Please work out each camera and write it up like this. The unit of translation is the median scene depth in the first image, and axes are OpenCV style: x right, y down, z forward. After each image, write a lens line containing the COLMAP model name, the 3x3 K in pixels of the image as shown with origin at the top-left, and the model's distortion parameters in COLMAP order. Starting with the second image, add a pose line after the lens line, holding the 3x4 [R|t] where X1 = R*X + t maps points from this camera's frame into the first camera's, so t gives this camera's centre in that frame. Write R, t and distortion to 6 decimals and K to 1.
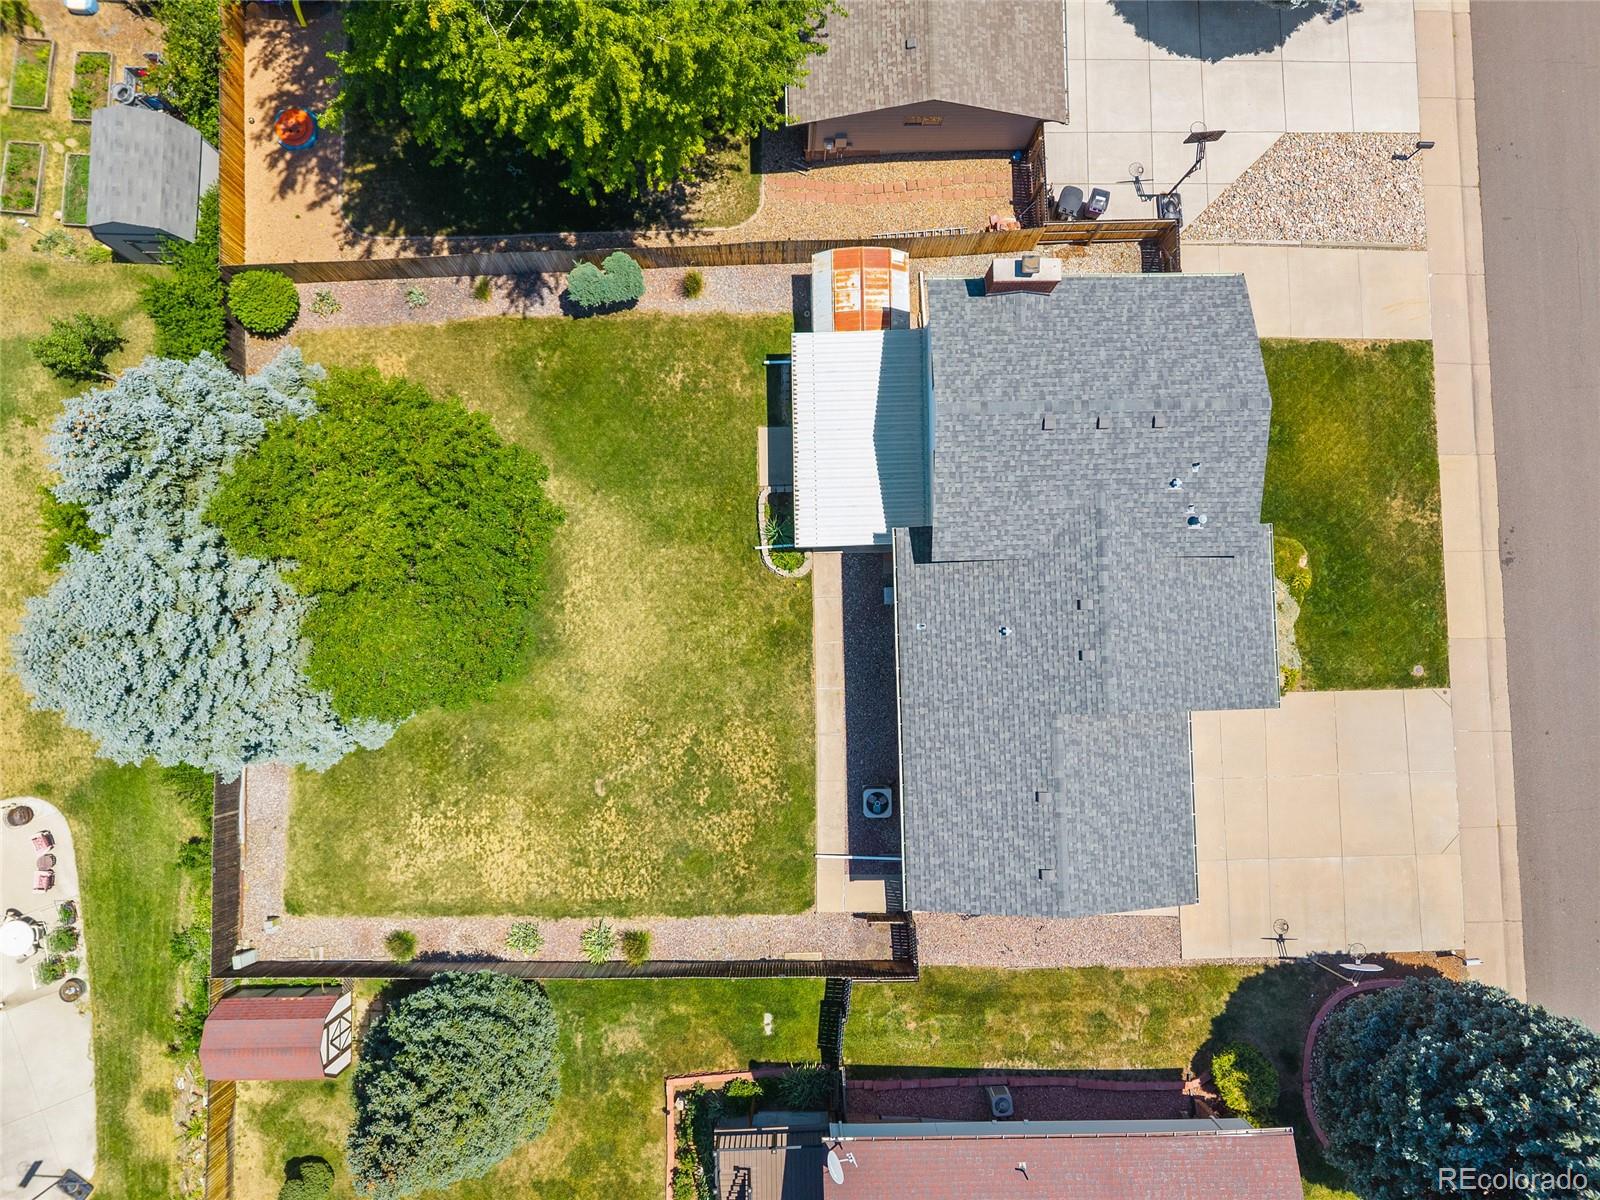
lens RADIAL K [[1073.1, 0, 798.5], [0, 1073.1, 596.5], [0, 0, 1]] dist [0.028401, -0.036945]
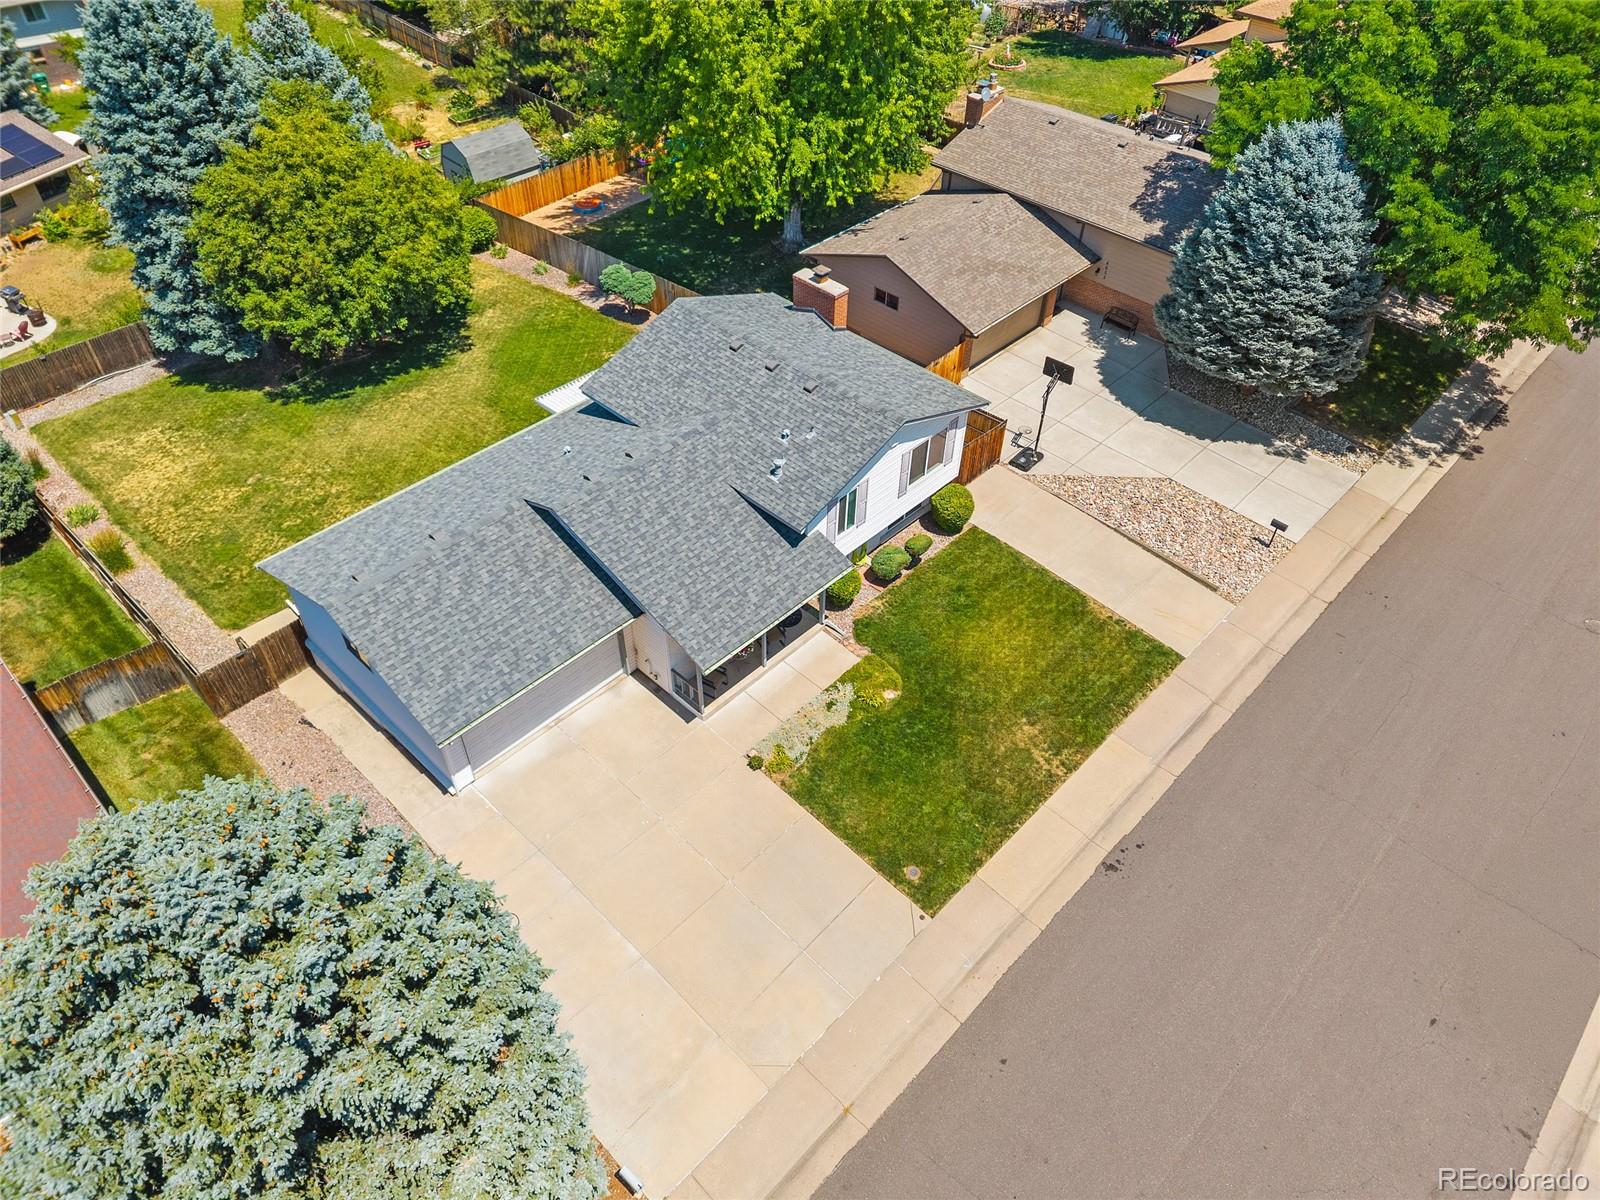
lens RADIAL K [[1073.1, 0, 798.5], [0, 1073.1, 596.5], [0, 0, 1]] dist [0.028401, -0.036945]
pose [[0.710482, 0.487988, -0.507033, 0.791486], [-0.702749, 0.529739, -0.474889, 0.367197], [0.036855, 0.693717, 0.719304, 0.340641]]
